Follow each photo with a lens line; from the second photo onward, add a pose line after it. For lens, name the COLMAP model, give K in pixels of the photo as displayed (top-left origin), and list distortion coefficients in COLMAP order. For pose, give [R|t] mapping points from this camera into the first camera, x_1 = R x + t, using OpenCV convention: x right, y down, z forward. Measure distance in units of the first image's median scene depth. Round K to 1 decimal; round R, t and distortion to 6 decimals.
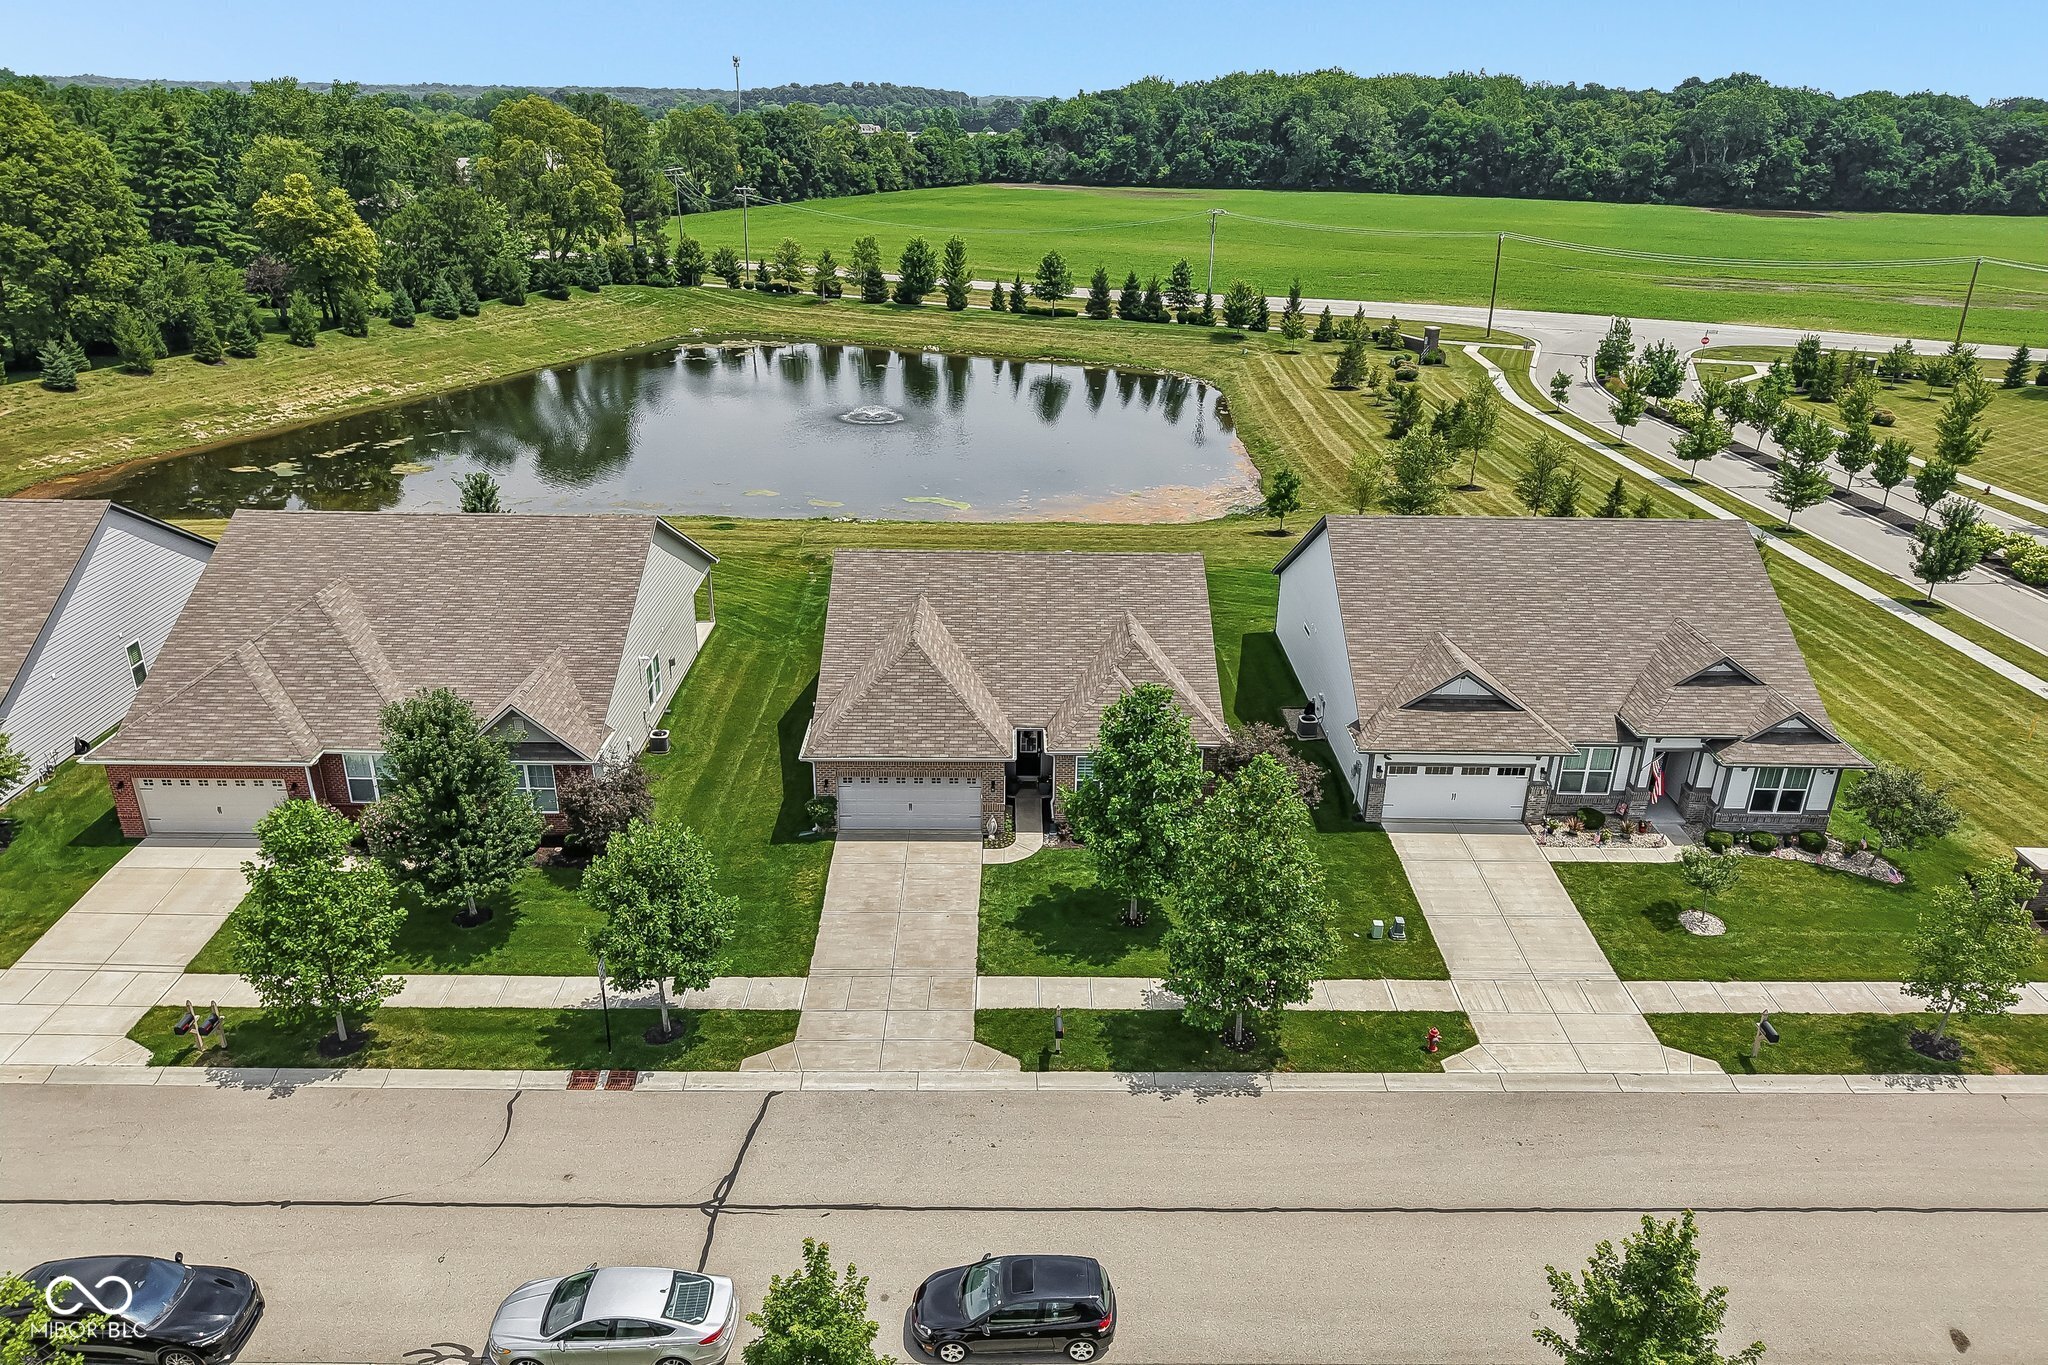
lens RADIAL K [[1382.5, 0, 1036.8], [0, 1382.5, 676.5], [0, 0, 1]] dist [0.027255, -0.027233]
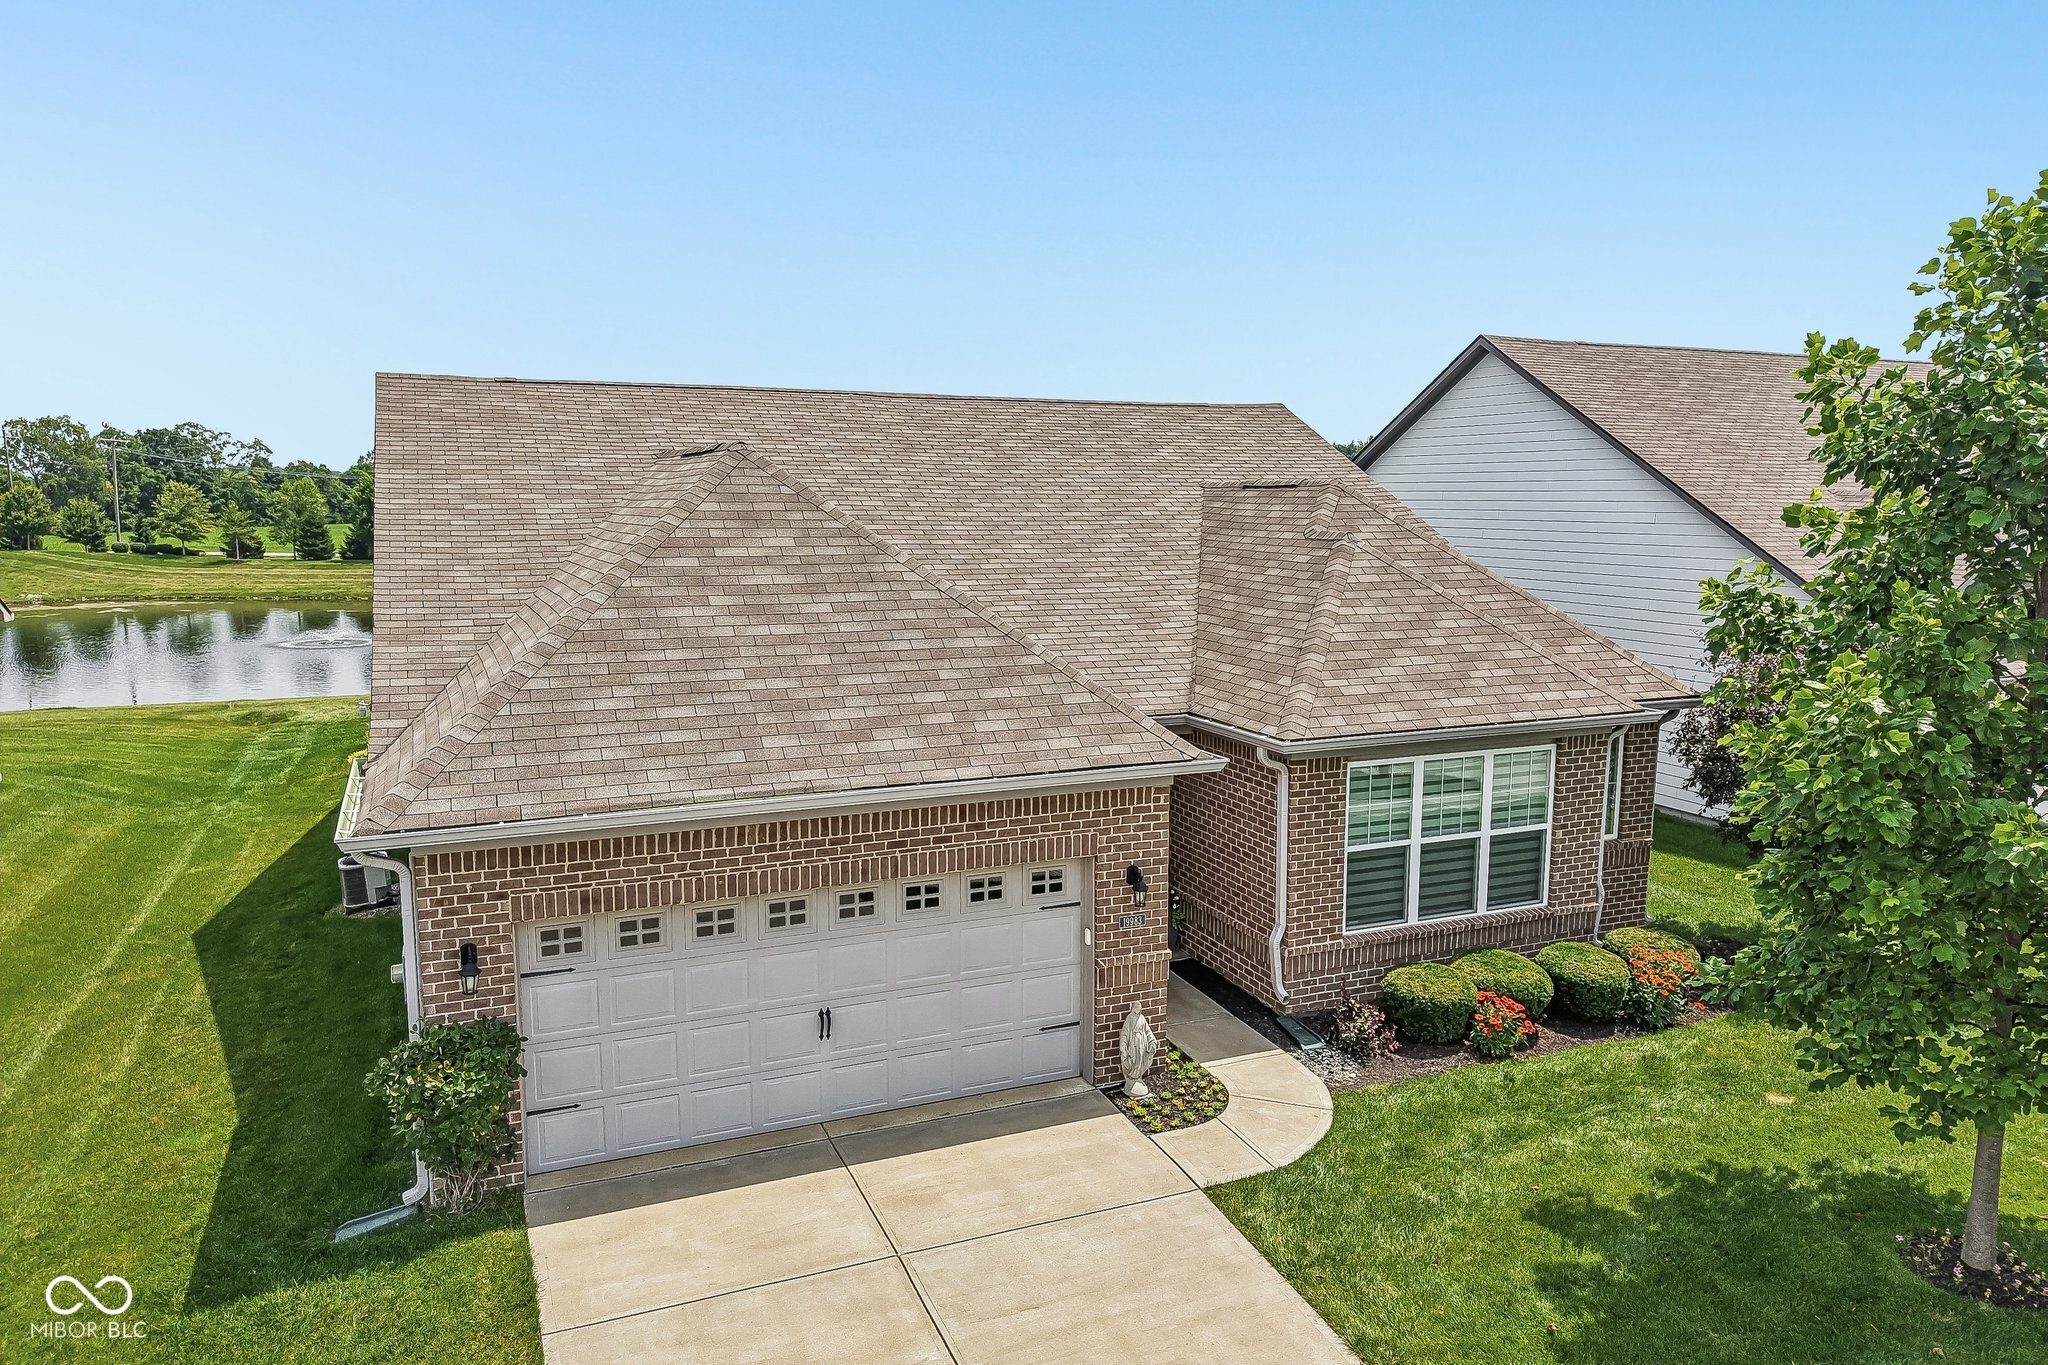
lens RADIAL K [[1382.5, 0, 1023.4], [0, 1382.5, 687.5], [0, 0, 1]] dist [0.027255, -0.027233]
pose [[0.928430, -0.067619, 0.365301, -0.147370], [0.157208, 0.962427, -0.221403, 0.098011], [-0.336605, 0.262986, 0.904177, 0.751899]]
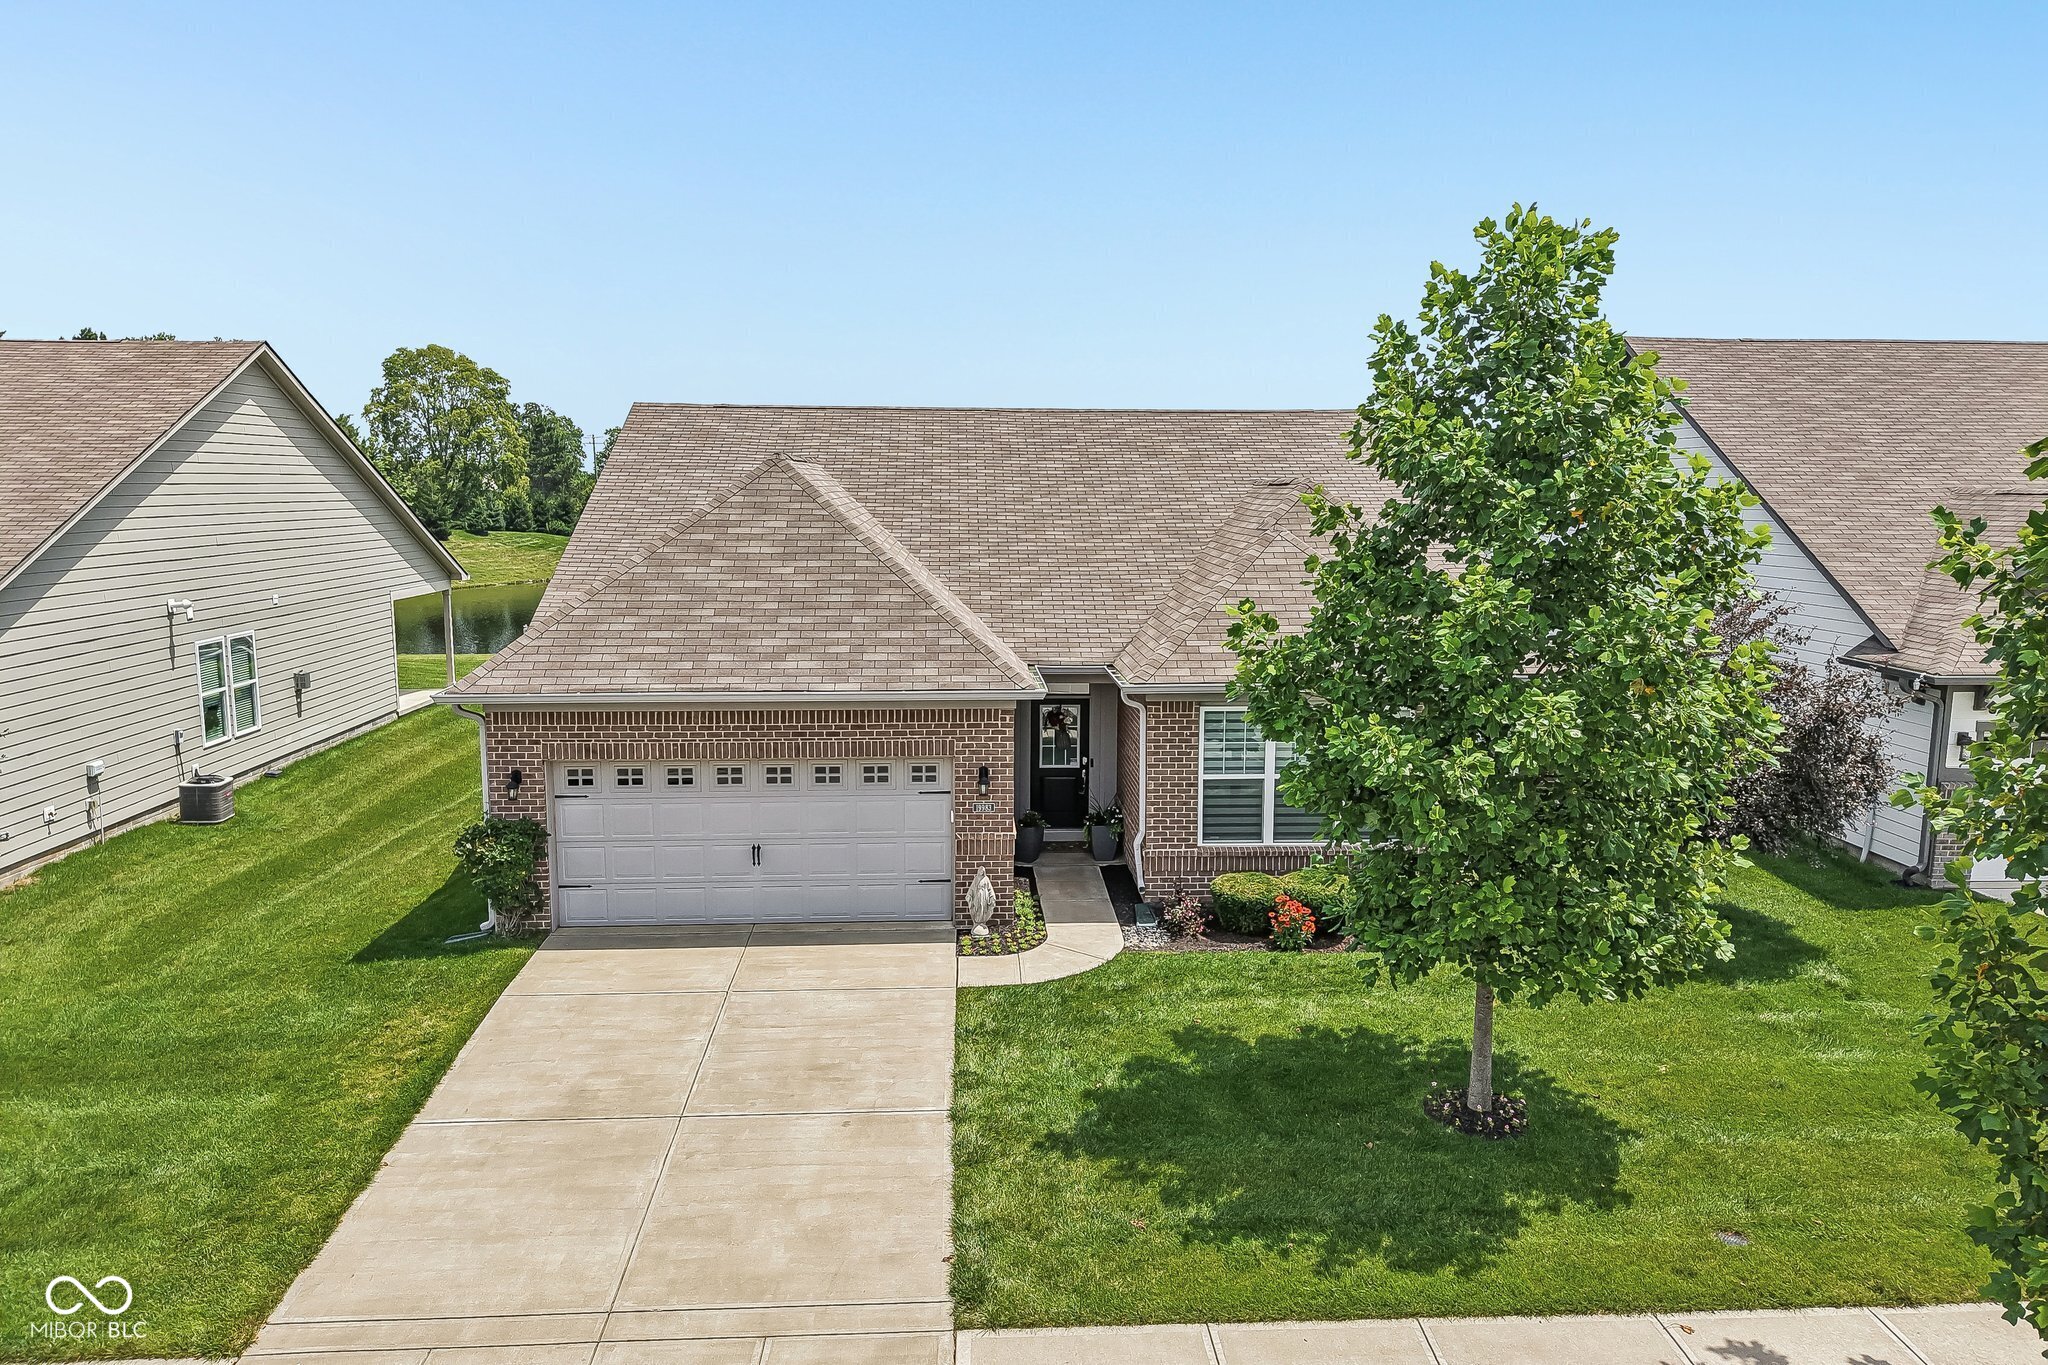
lens RADIAL K [[1382.5, 0, 1027.7], [0, 1382.5, 682.7], [0, 0, 1]] dist [0.027255, -0.027233]
pose [[0.999262, -0.017957, 0.033945, -0.031704], [0.025974, 0.967121, -0.252988, 0.146196], [-0.028286, 0.253683, 0.966874, 0.639500]]
